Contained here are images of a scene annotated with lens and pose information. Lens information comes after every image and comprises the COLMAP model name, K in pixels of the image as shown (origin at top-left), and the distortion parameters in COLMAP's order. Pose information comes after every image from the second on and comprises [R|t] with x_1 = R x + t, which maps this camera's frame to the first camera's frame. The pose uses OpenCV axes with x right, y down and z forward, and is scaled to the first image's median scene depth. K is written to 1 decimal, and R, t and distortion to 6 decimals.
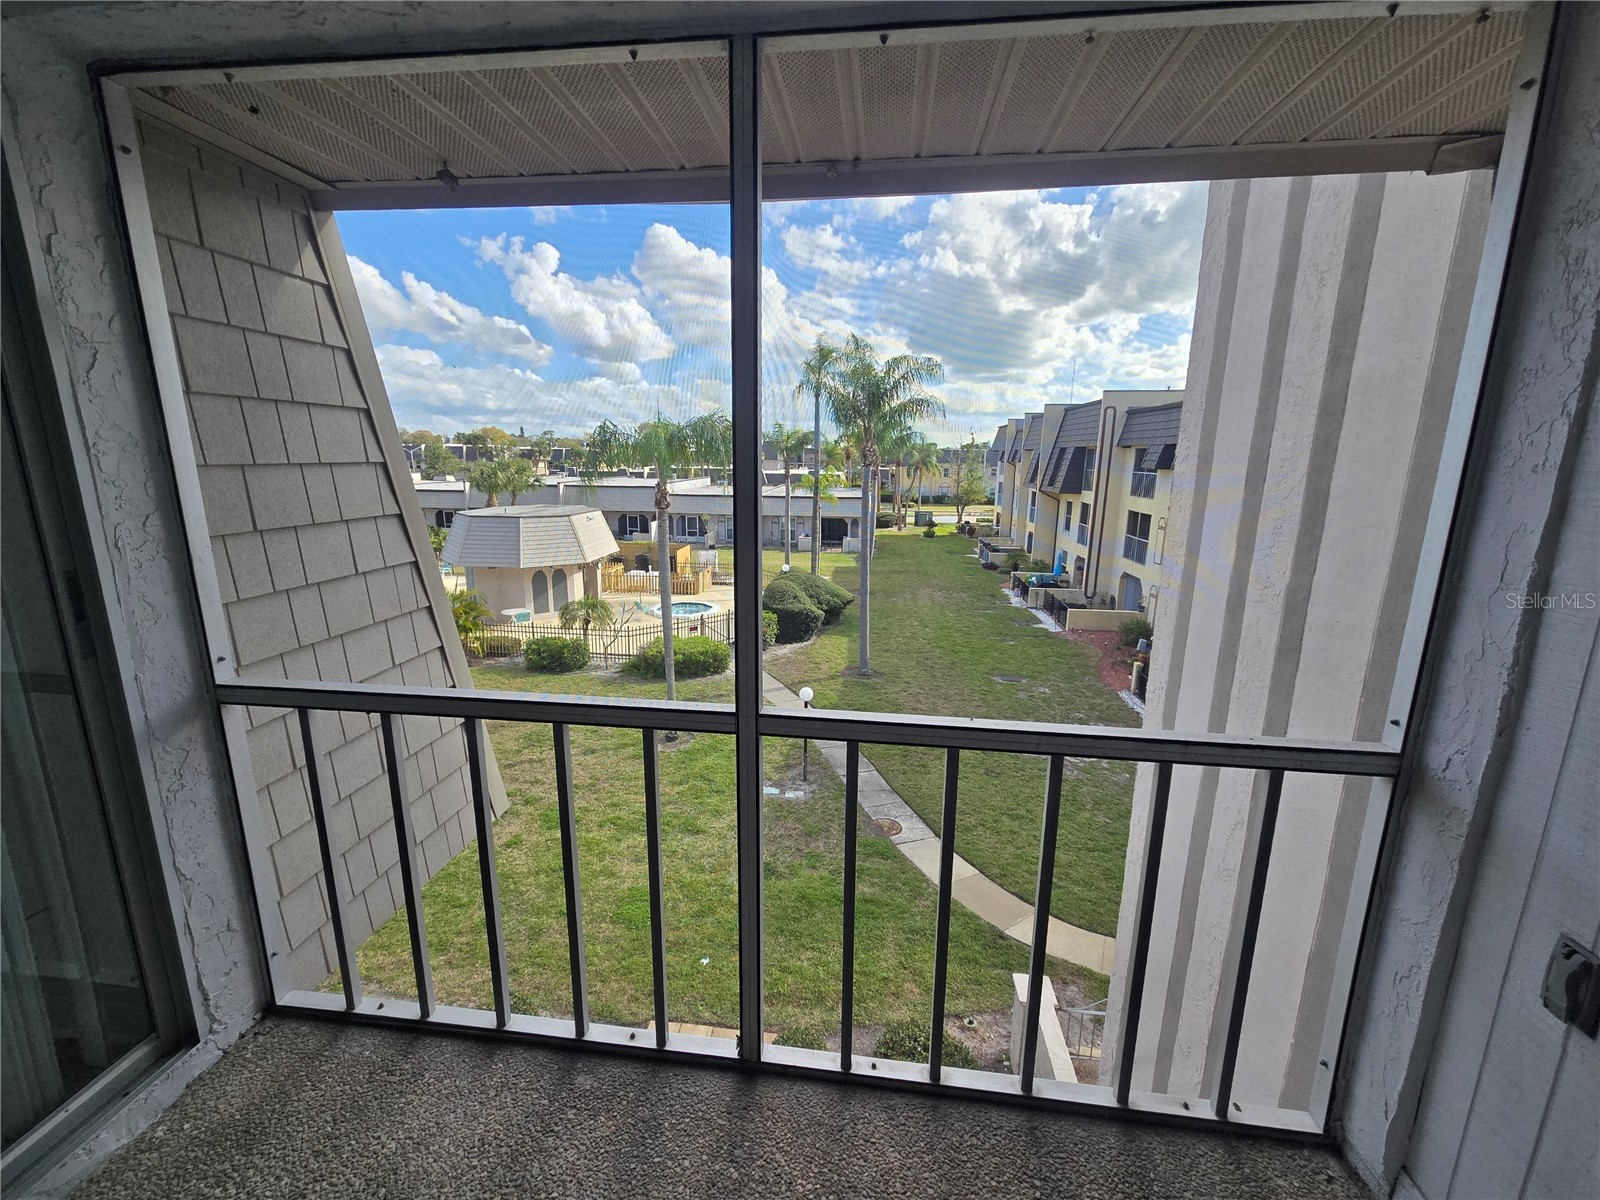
lens RADIAL K [[661.8, 0, 798.4], [0, 661.8, 598.4], [0, 0, 1]] dist [0.002848, 0.000359]
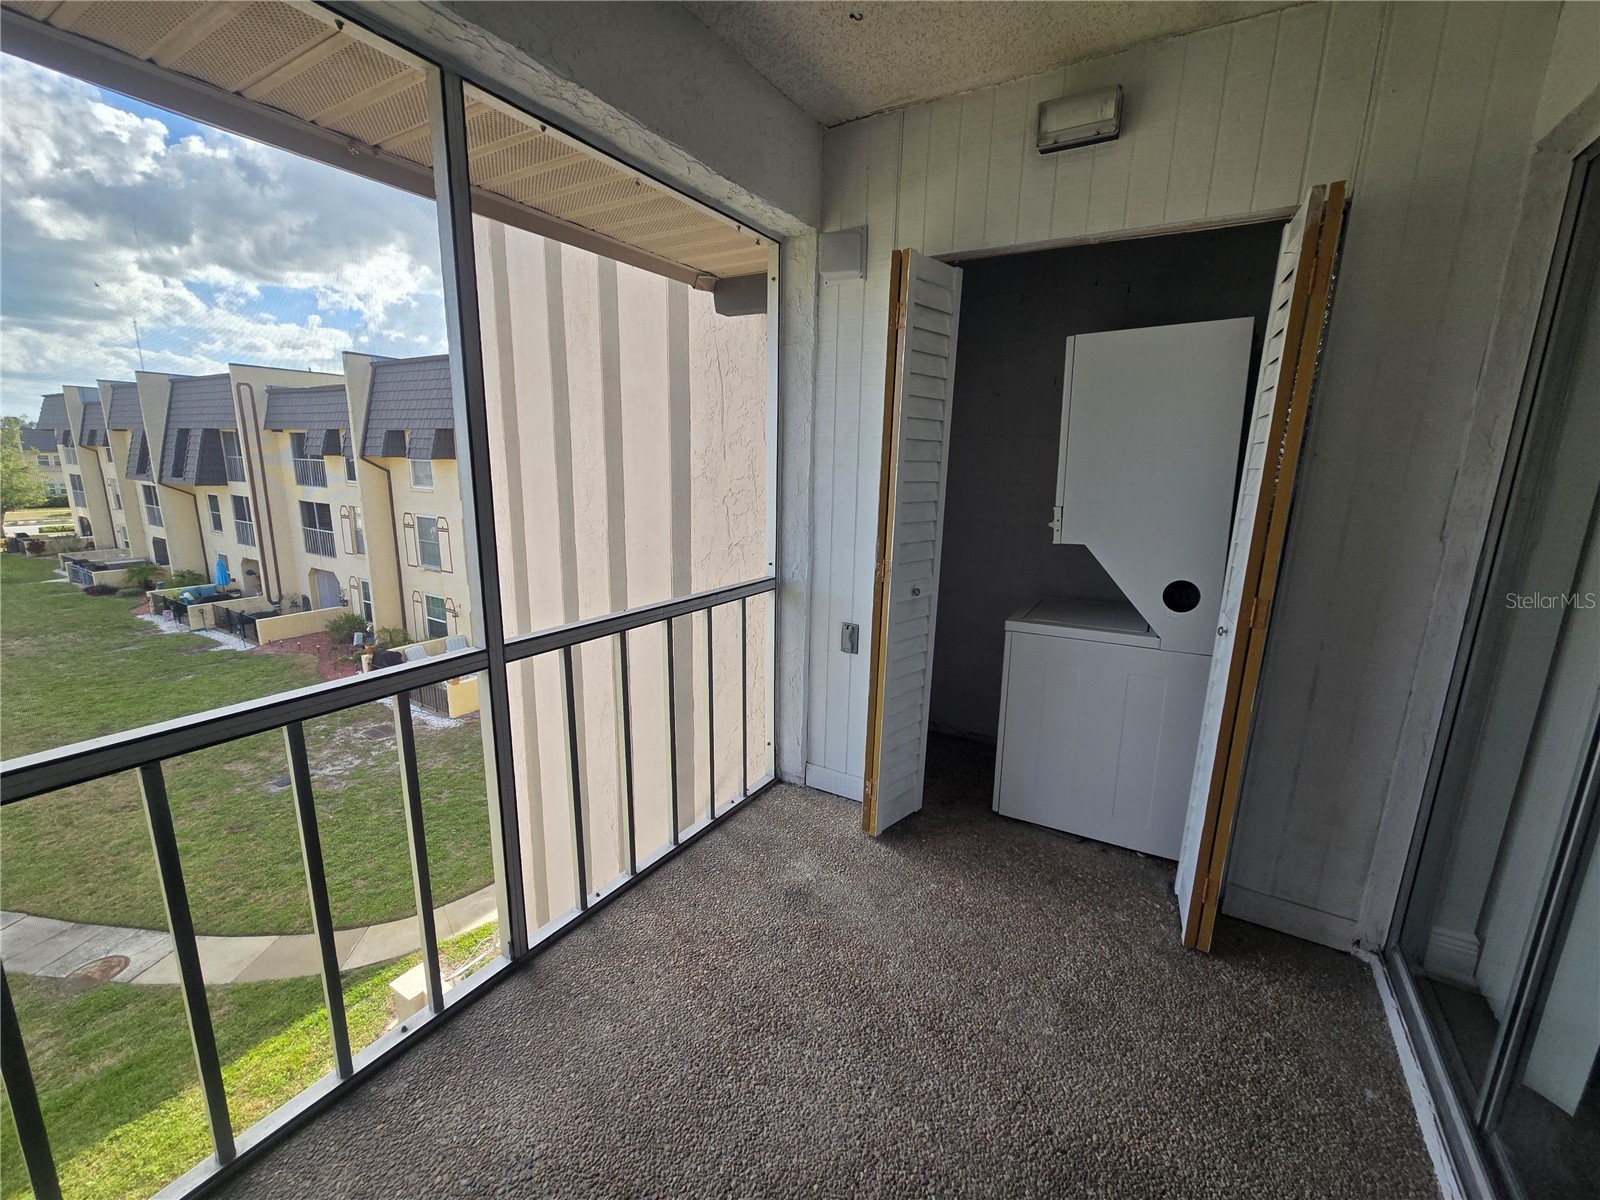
lens RADIAL K [[657.5, 0, 801.2], [0, 657.5, 596.4], [0, 0, 1]] dist [0.001946, 0.000545]
pose [[0.410811, -0.190883, 0.891514, -0.059731], [0.176906, 0.975942, 0.127442, 0.002358], [-0.894393, 0.105360, 0.434696, 0.000539]]
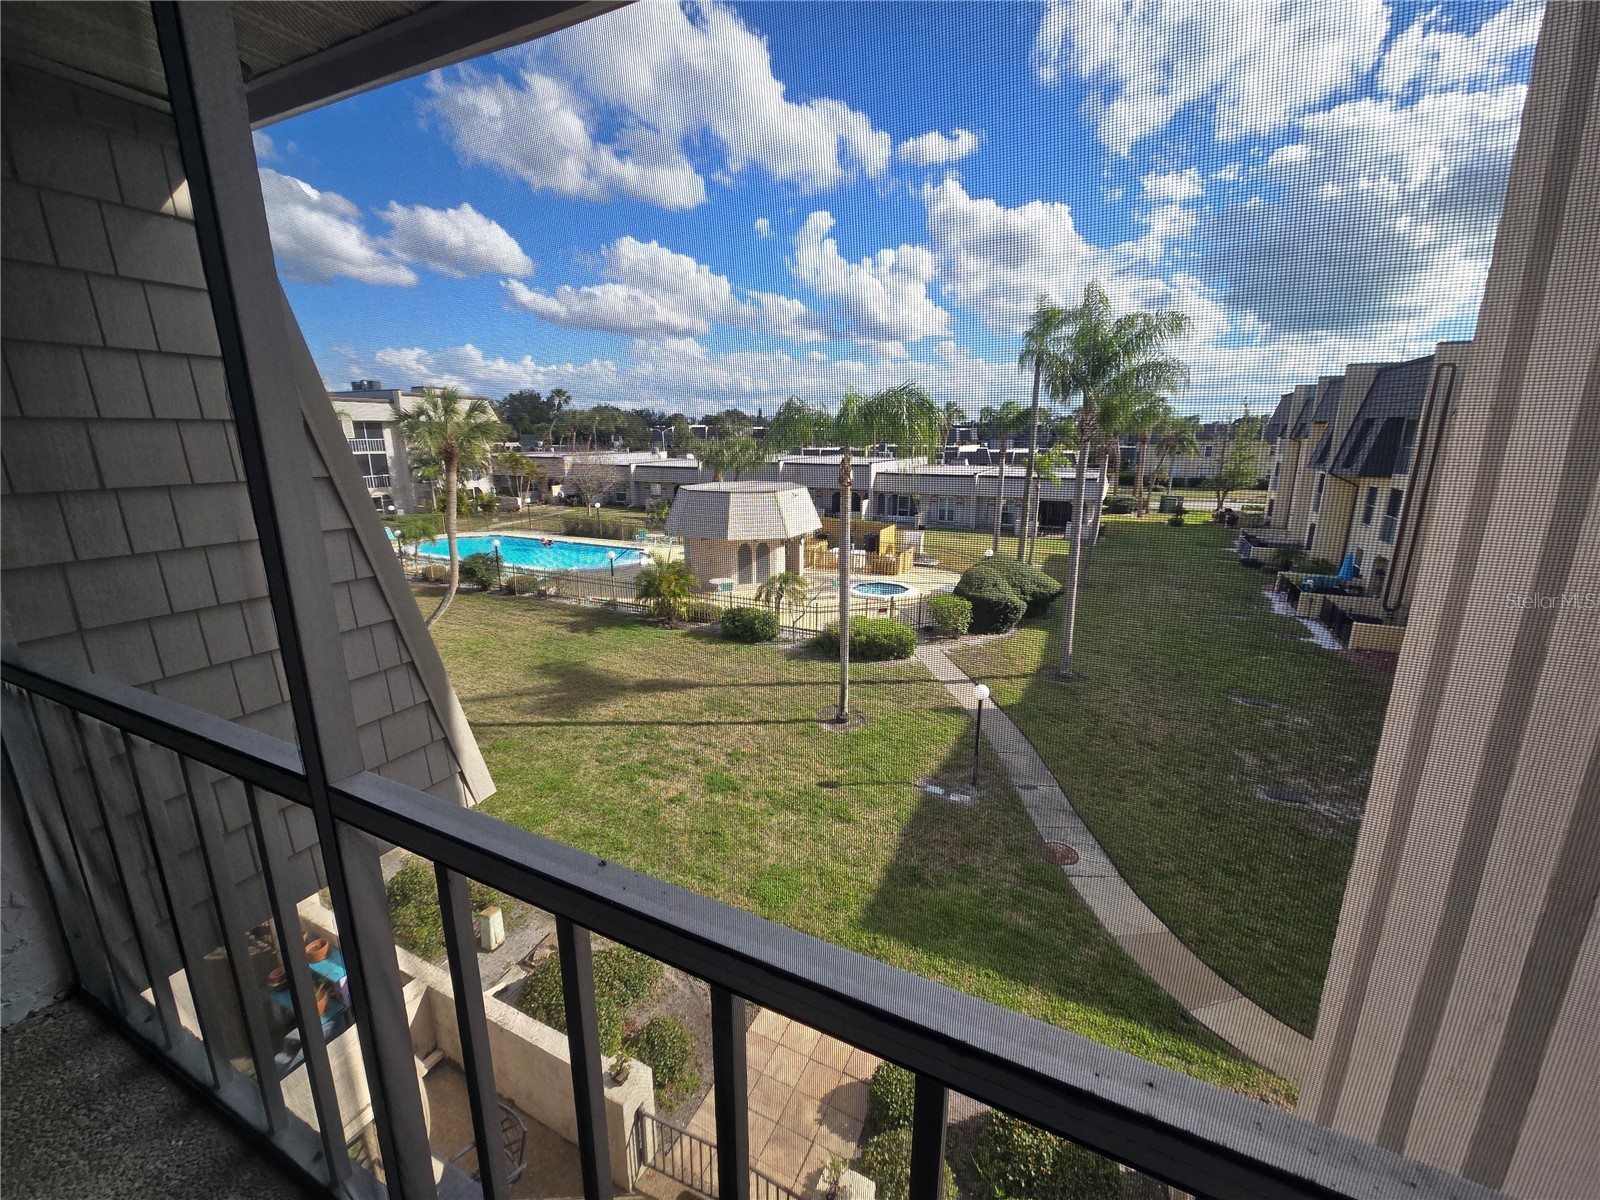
lens RADIAL K [[657.5, 0, 801.2], [0, 657.5, 596.4], [0, 0, 1]] dist [0.001946, 0.000545]
pose [[0.943043, 0.071940, -0.324801, 0.038754], [-0.062869, 0.997285, 0.038352, -0.004196], [0.326678, -0.015747, 0.945005, 0.037954]]
